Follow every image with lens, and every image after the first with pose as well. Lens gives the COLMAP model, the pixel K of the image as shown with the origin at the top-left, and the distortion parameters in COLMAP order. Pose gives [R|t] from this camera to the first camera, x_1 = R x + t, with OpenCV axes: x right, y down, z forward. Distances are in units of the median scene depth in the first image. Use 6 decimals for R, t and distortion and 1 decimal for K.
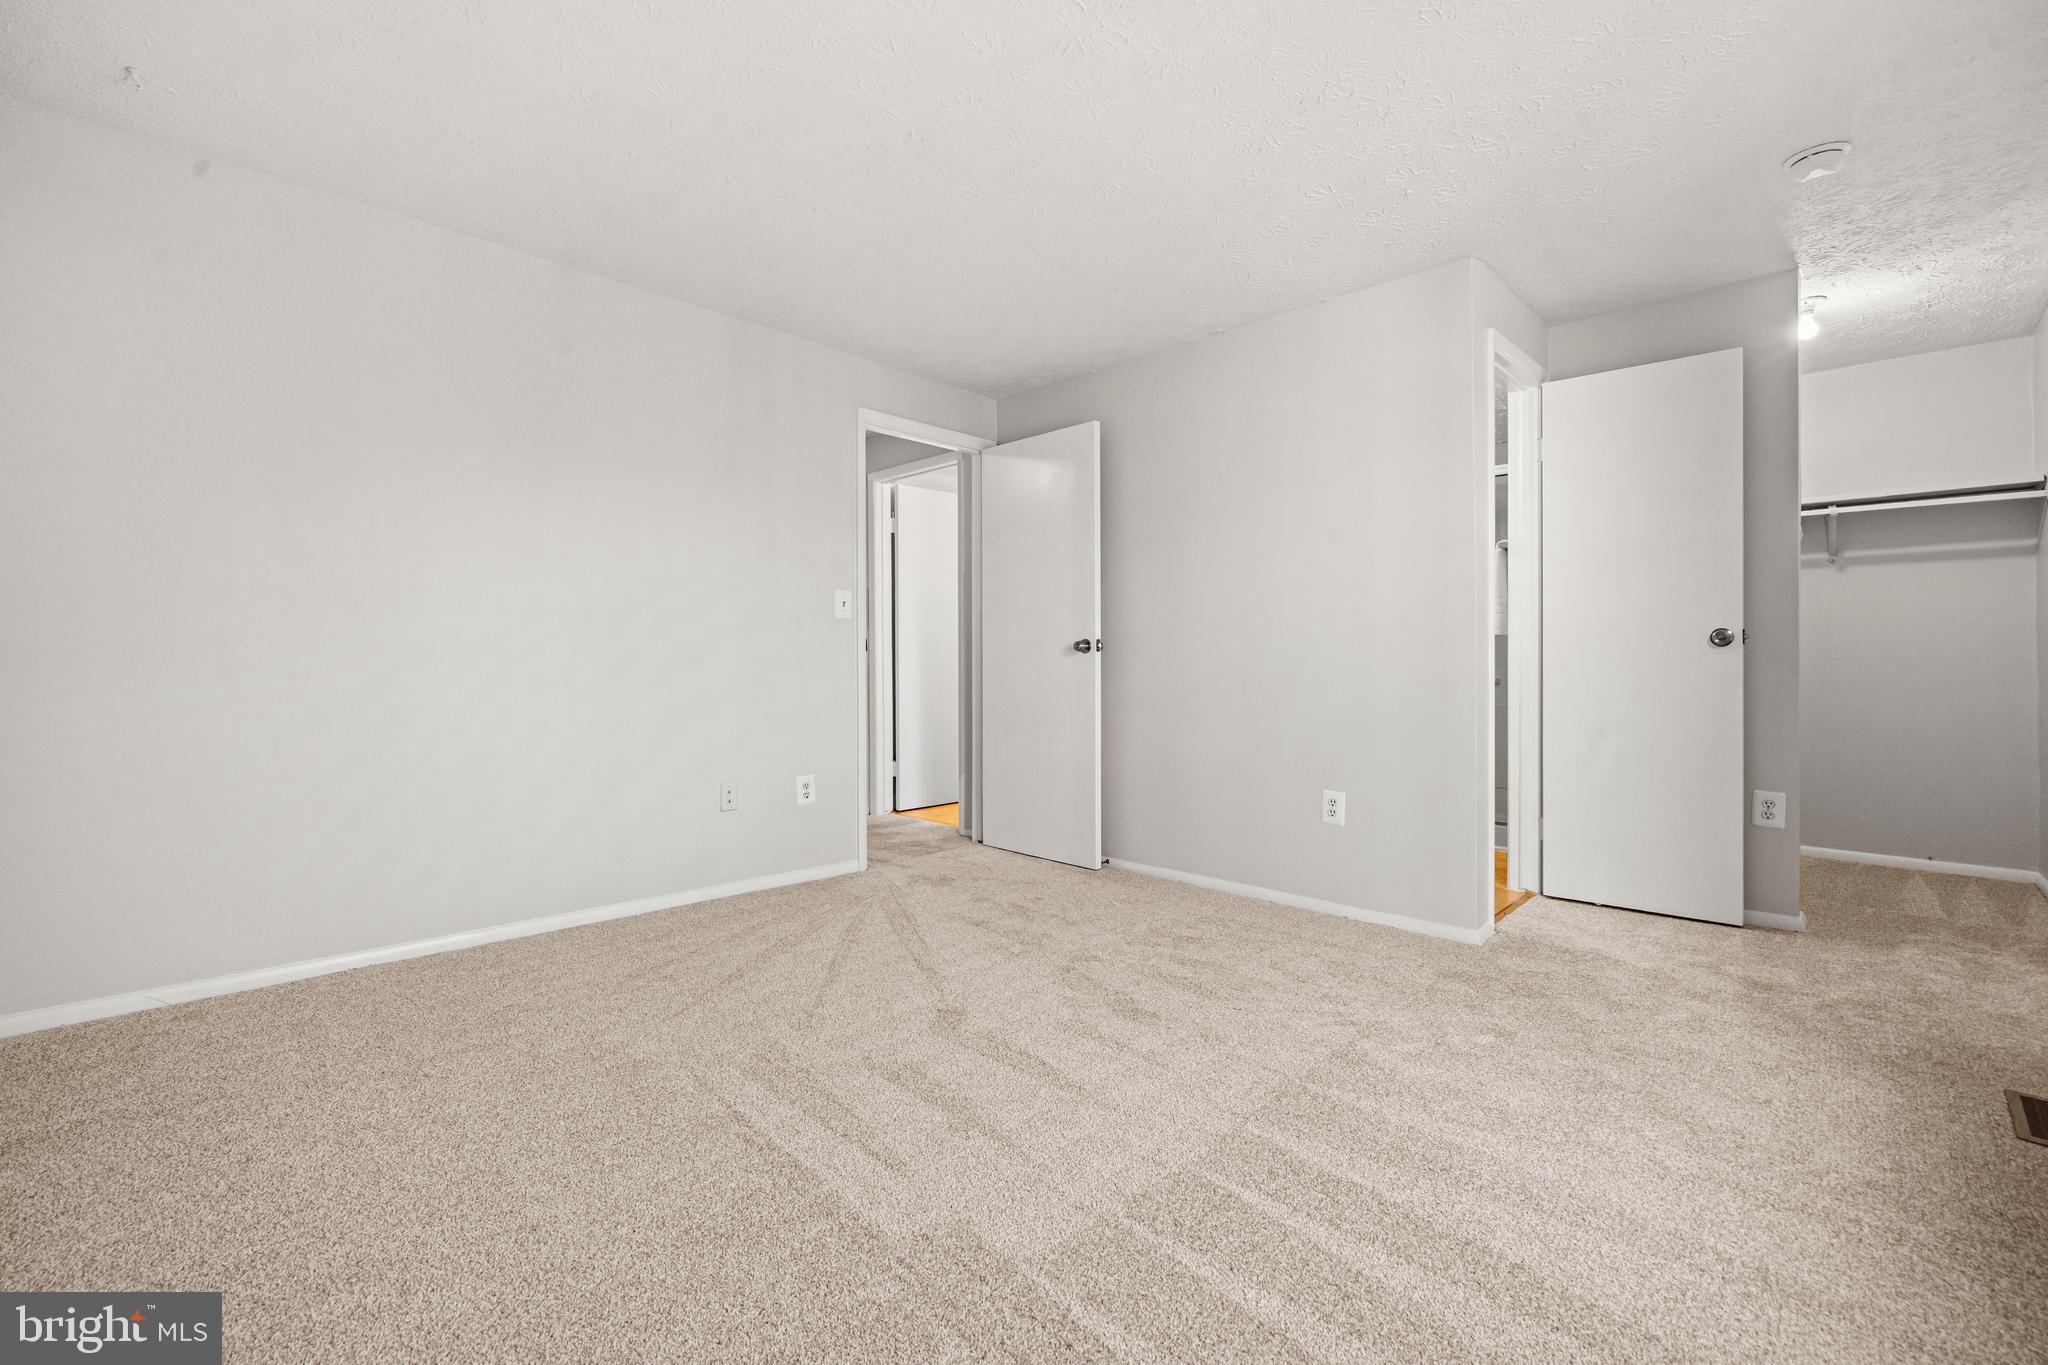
lens RADIAL K [[872.1, 0, 1024.0], [0, 872.1, 682.5], [0, 0, 1]] dist [0.000771, 0.000019]
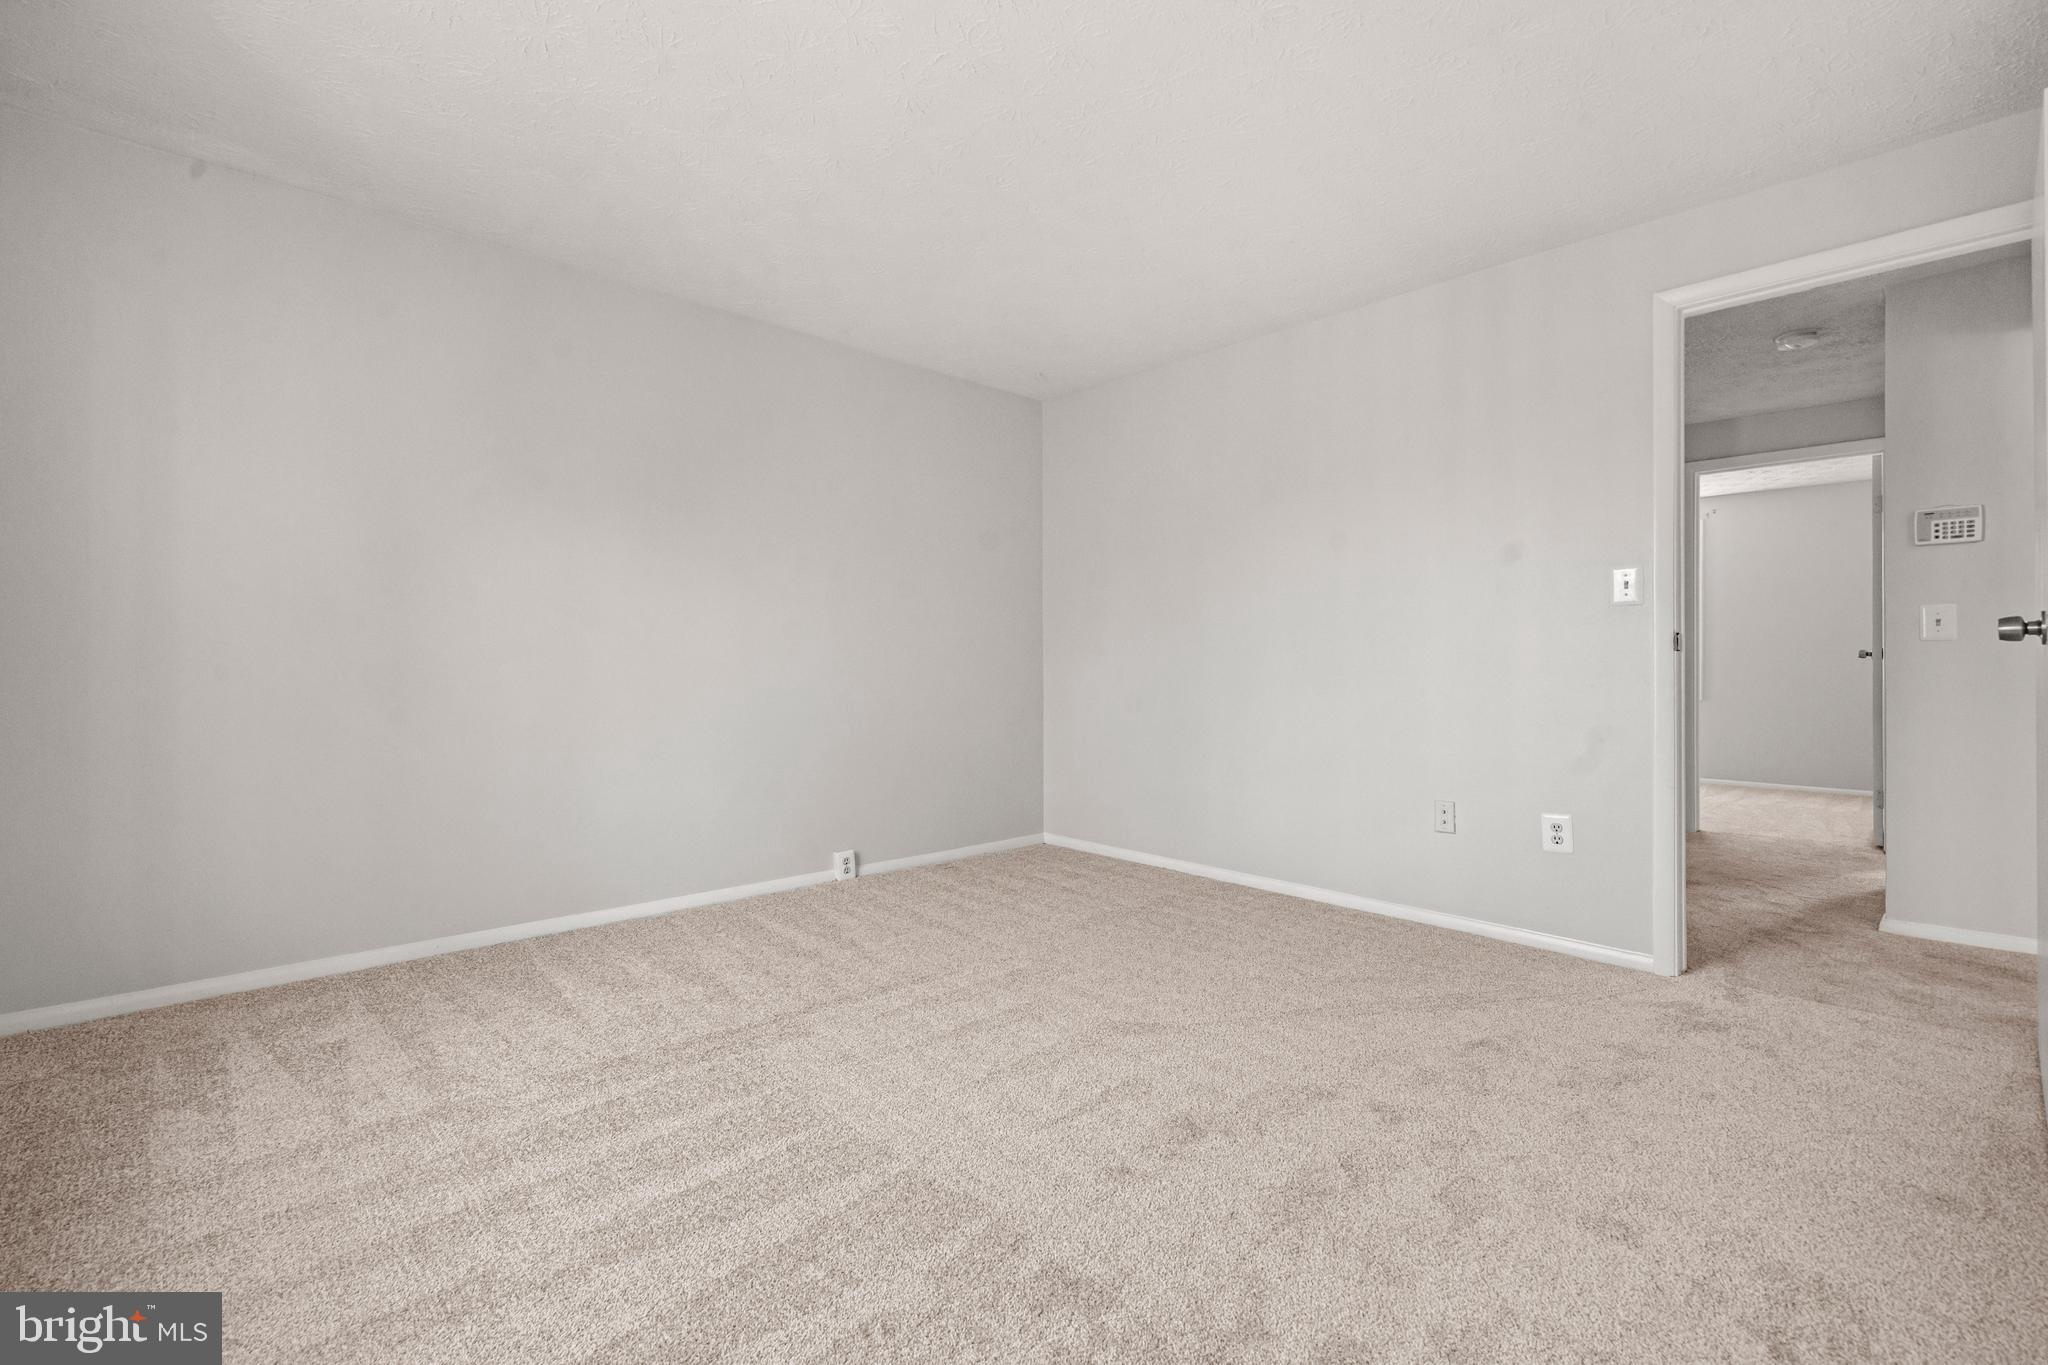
lens RADIAL K [[899.2, 0, 1009.5], [0, 899.2, 680.7], [0, 0, 1]] dist [0.001245, 0.000106]
pose [[-0.069367, 0.009218, -0.997549, 0.633683], [-0.017005, 0.999801, 0.010421, -0.013631], [0.997446, 0.017686, -0.069197, 0.615394]]
